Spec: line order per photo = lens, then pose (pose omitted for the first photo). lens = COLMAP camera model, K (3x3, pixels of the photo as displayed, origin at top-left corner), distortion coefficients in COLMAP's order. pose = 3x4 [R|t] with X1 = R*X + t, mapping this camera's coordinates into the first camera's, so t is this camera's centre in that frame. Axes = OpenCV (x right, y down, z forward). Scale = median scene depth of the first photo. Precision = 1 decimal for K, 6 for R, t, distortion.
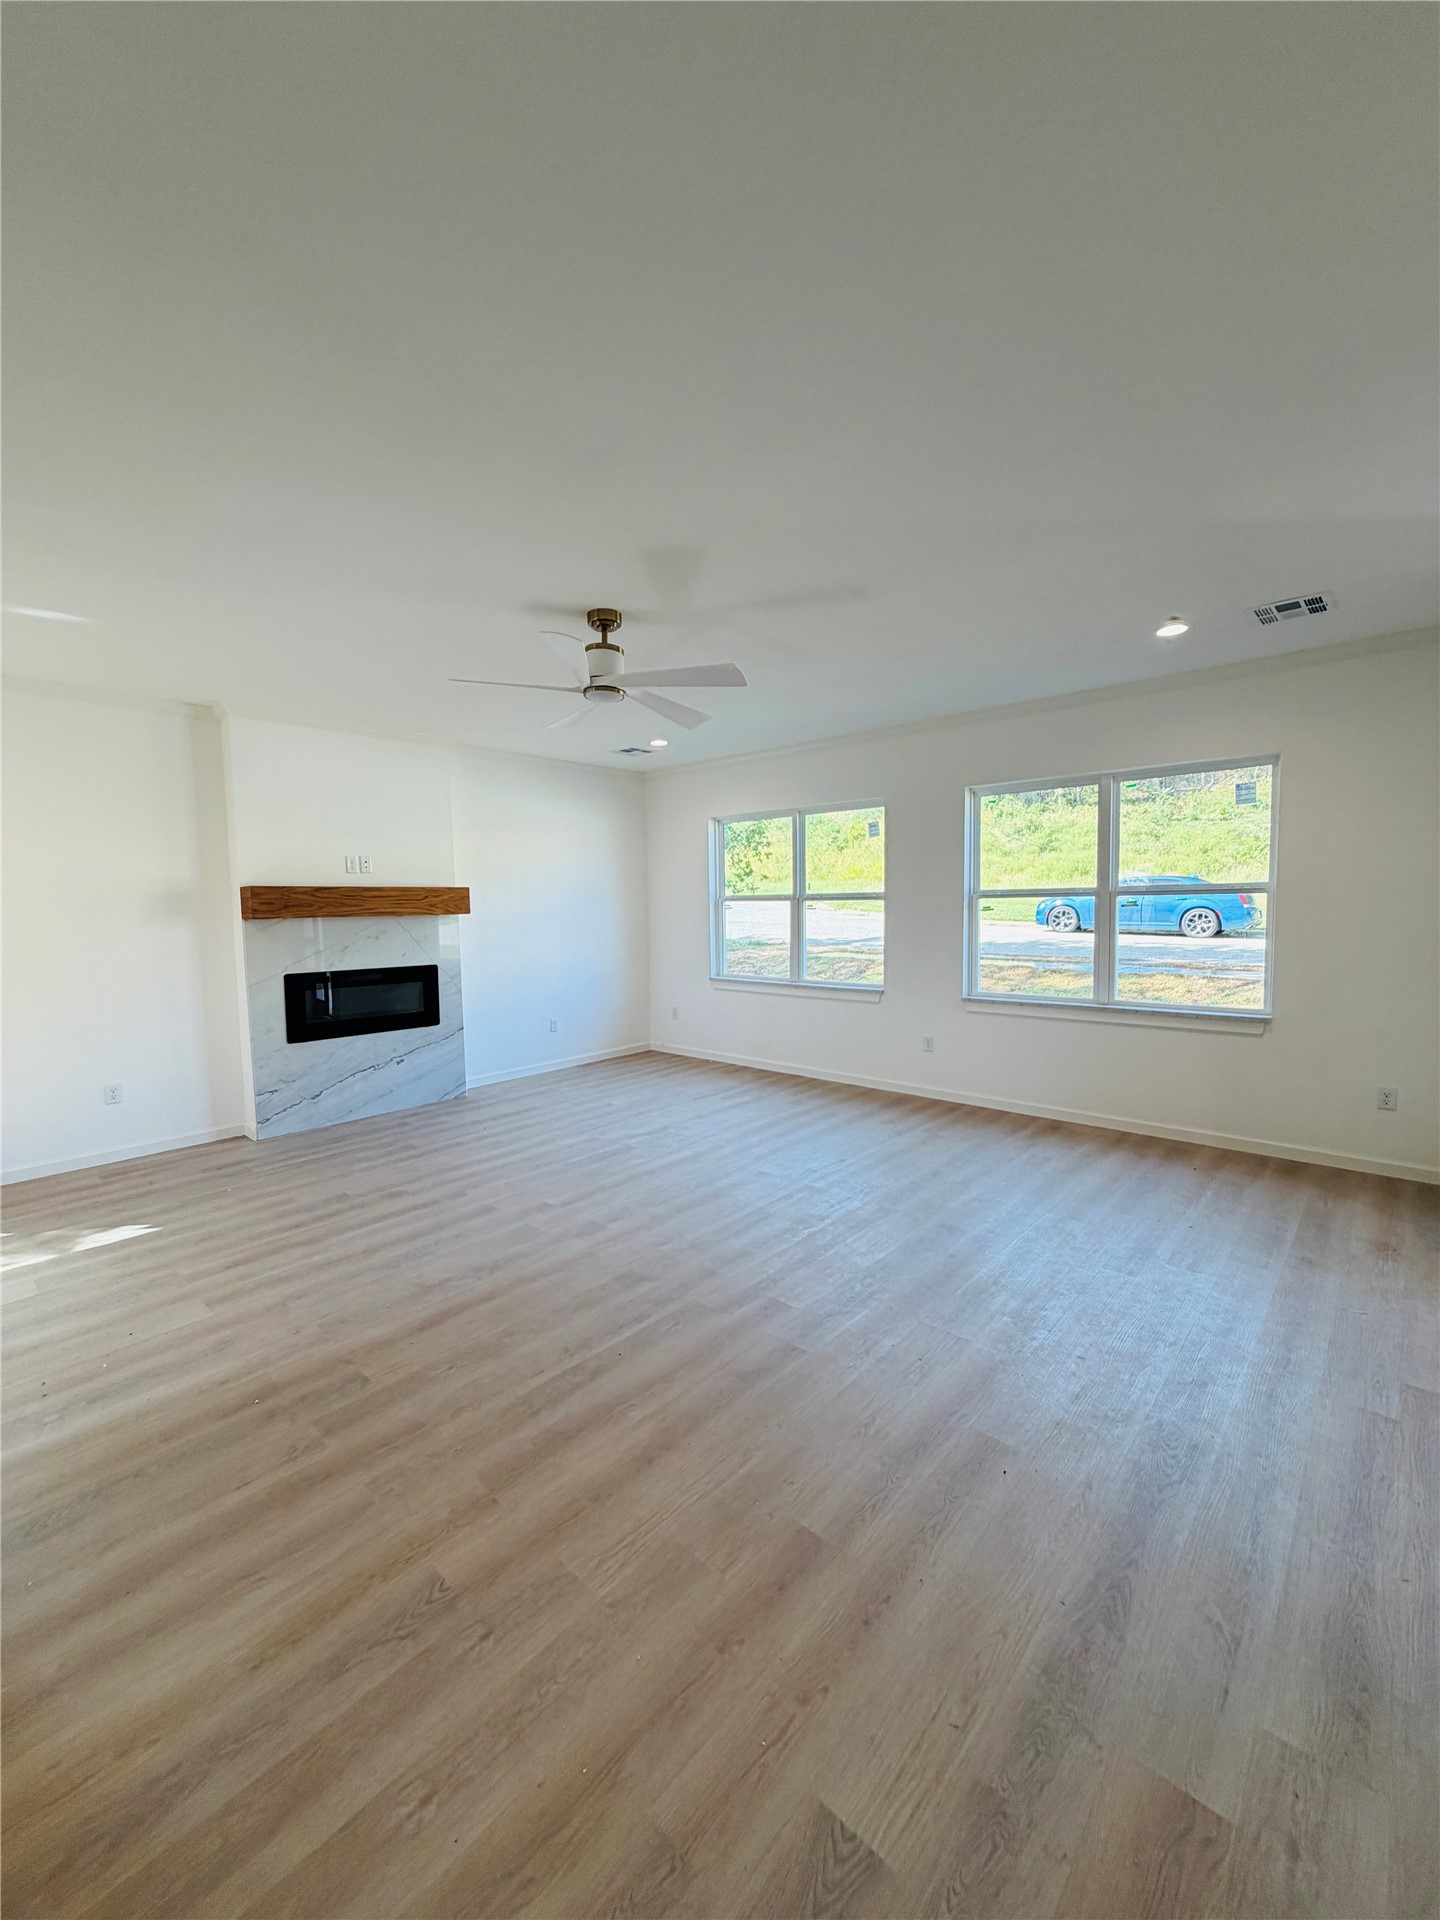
lens RADIAL K [[766.5, 0, 723.7], [0, 766.5, 957.0], [0, 0, 1]] dist [0.001081, -0.000249]
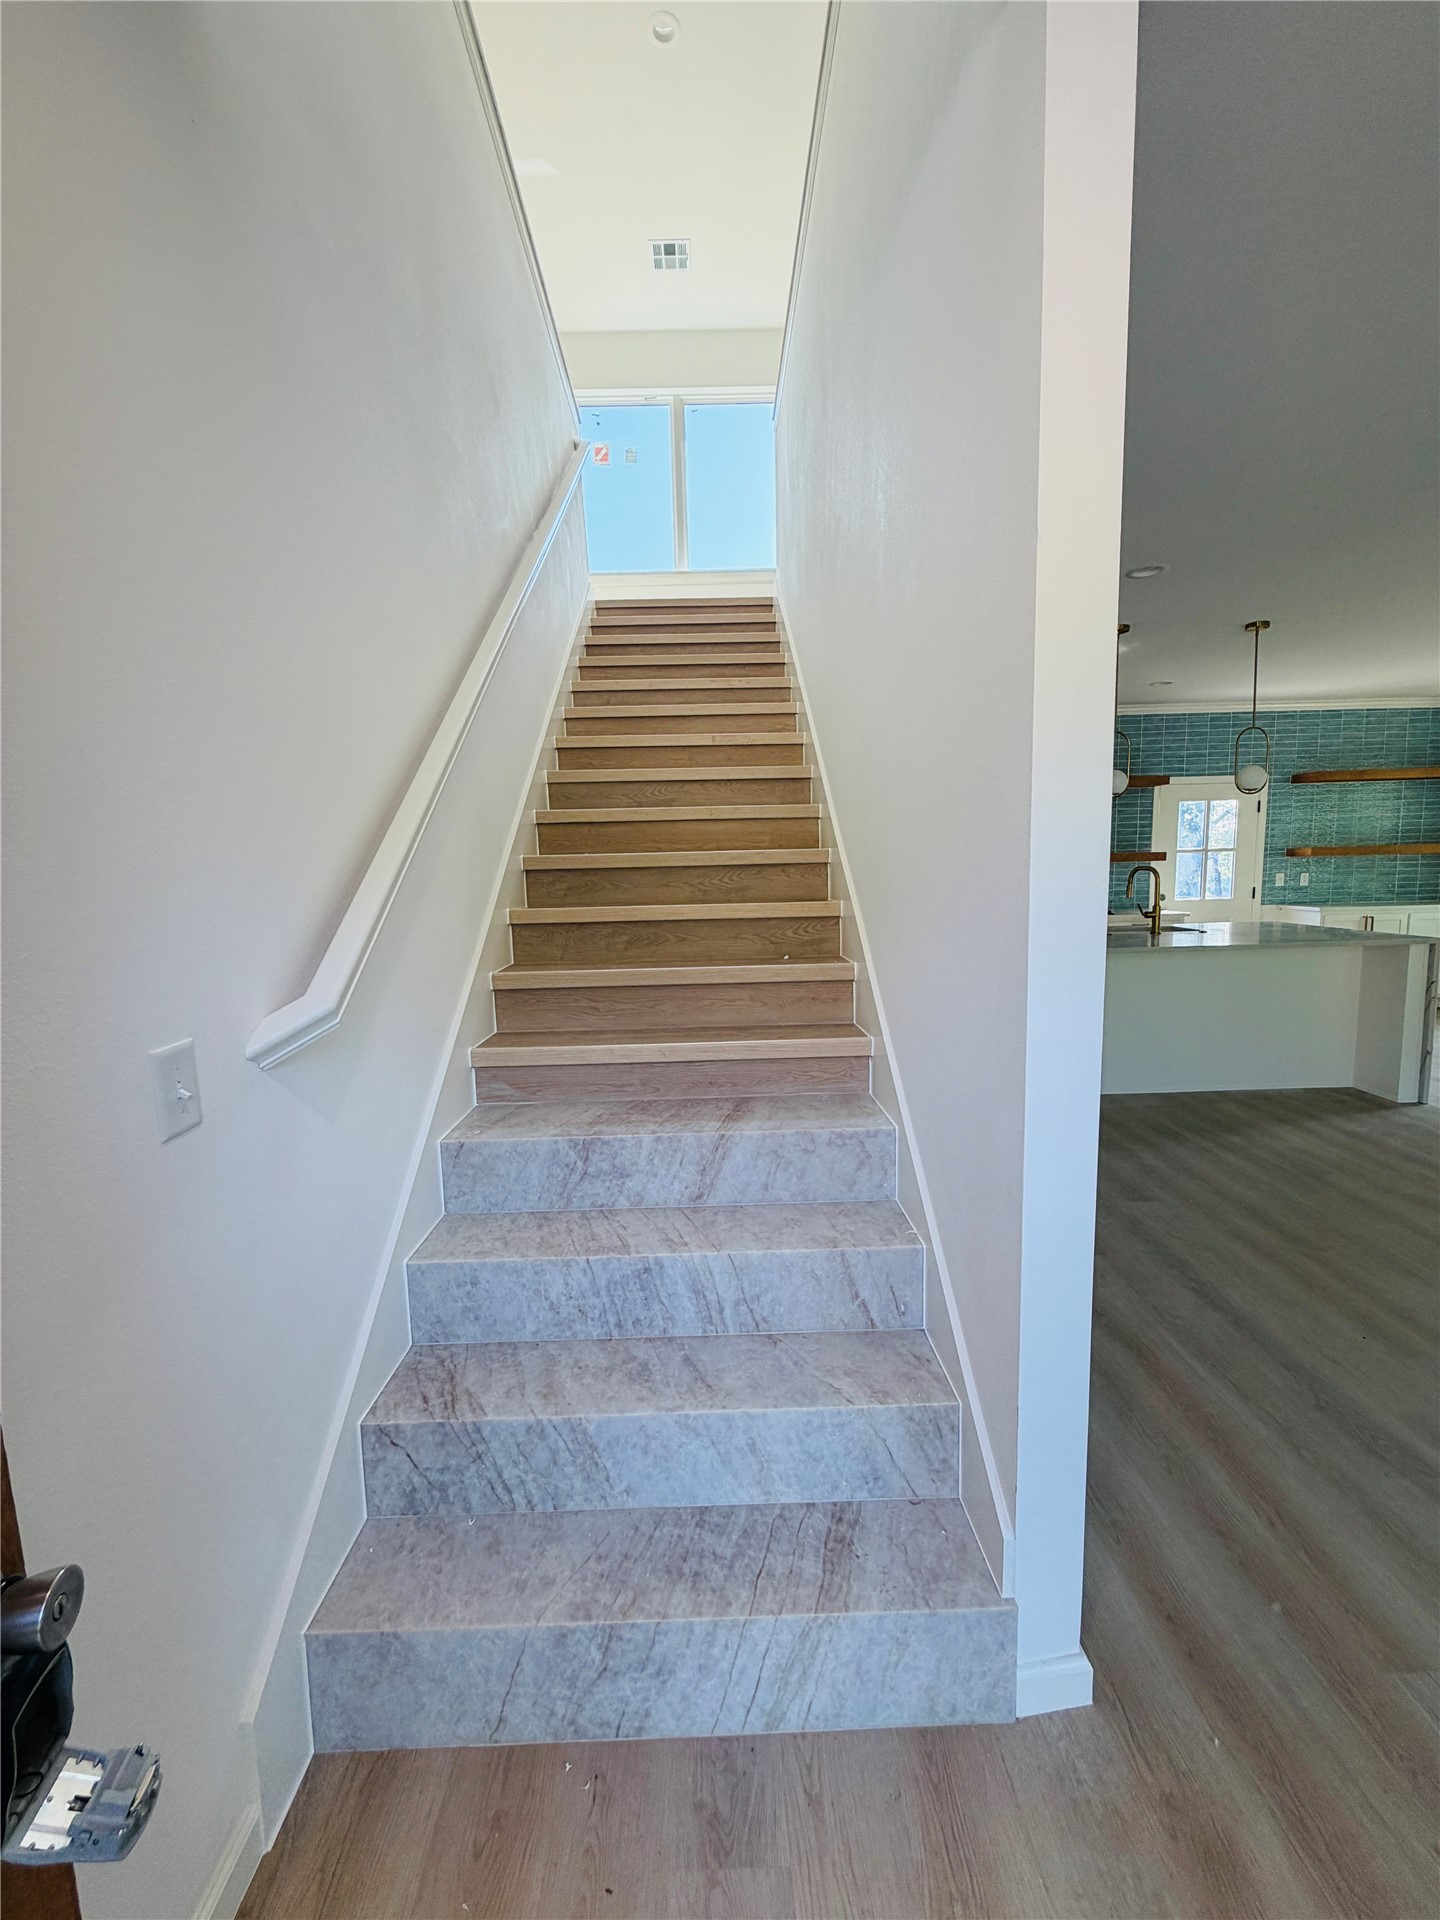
lens RADIAL K [[766.5, 0, 714.7], [0, 766.5, 962.8], [0, 0, 1]] dist [0.001081, -0.000249]
pose [[-0.733881, 0.121611, -0.668303, 0.701659], [-0.010547, 0.981685, 0.190219, -0.035348], [0.679196, 0.146647, -0.719157, 0.426086]]
